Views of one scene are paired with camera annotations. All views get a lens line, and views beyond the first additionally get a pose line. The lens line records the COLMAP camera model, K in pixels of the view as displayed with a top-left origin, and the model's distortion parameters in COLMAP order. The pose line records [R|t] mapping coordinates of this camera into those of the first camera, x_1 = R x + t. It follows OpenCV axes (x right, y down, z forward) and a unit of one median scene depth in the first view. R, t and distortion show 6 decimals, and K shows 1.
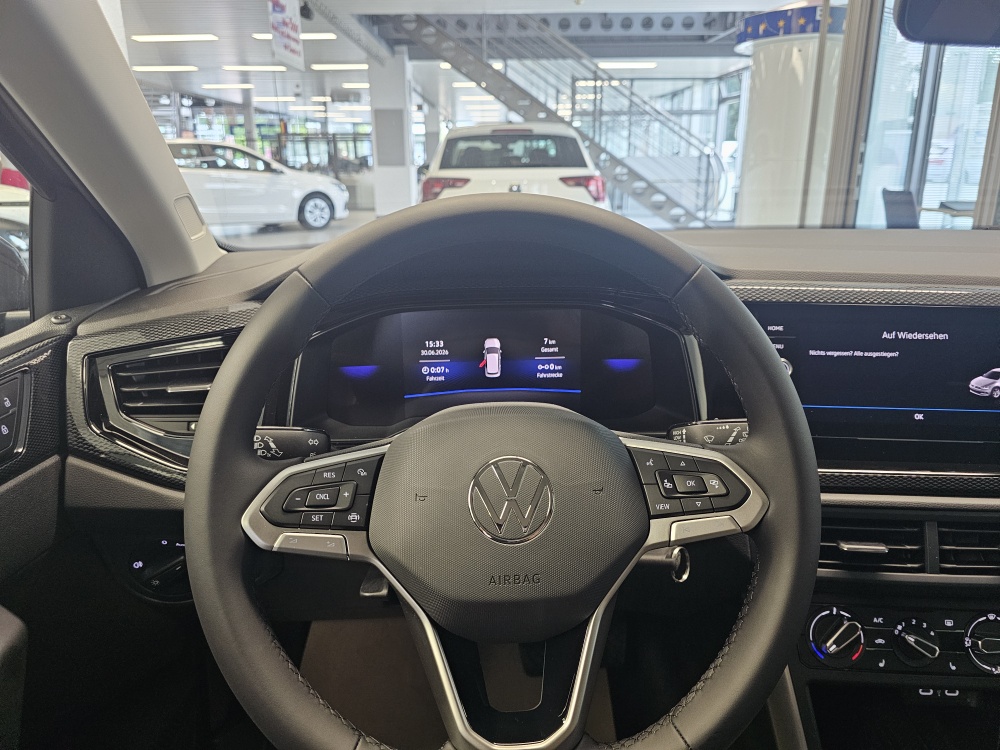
lens RADIAL K [[674.6, 0, 508.1], [0, 674.6, 349.6], [0, 0, 1]] dist [0.059812, -0.075700]
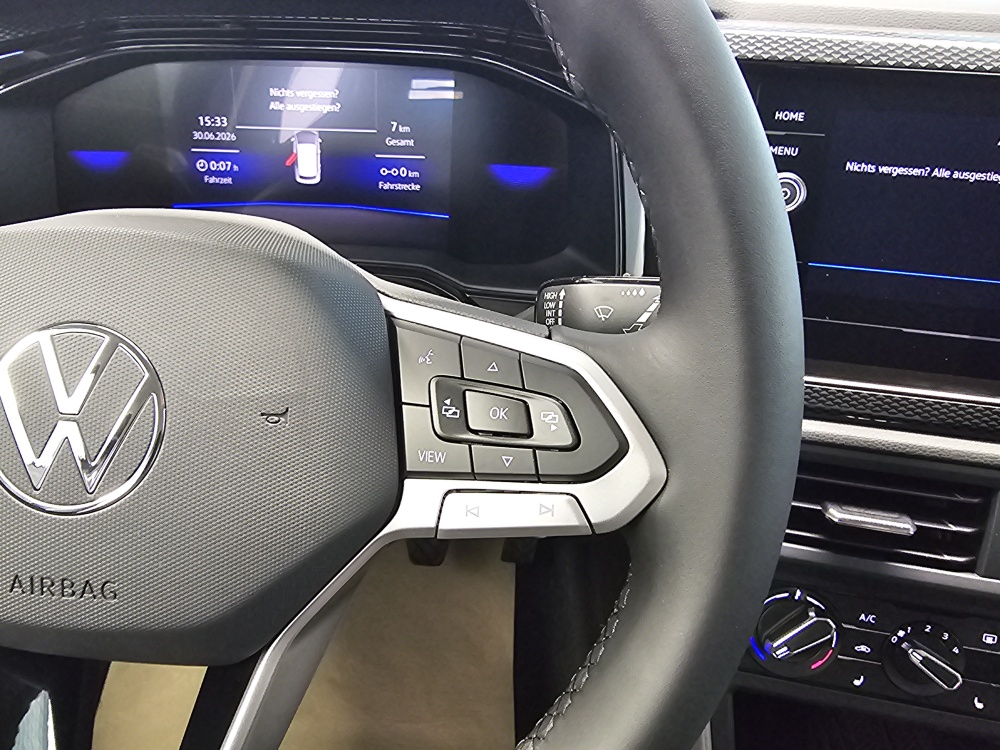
lens RADIAL K [[686.4, 0, 431.8], [0, 686.4, 369.5], [0, 0, 1]] dist [-0.004025, 0.000362]
pose [[0.990916, 0.089238, -0.100605, 0.194413], [-0.060671, 0.964301, 0.257765, 0.041293], [0.120016, -0.249319, 0.960956, 0.415284]]
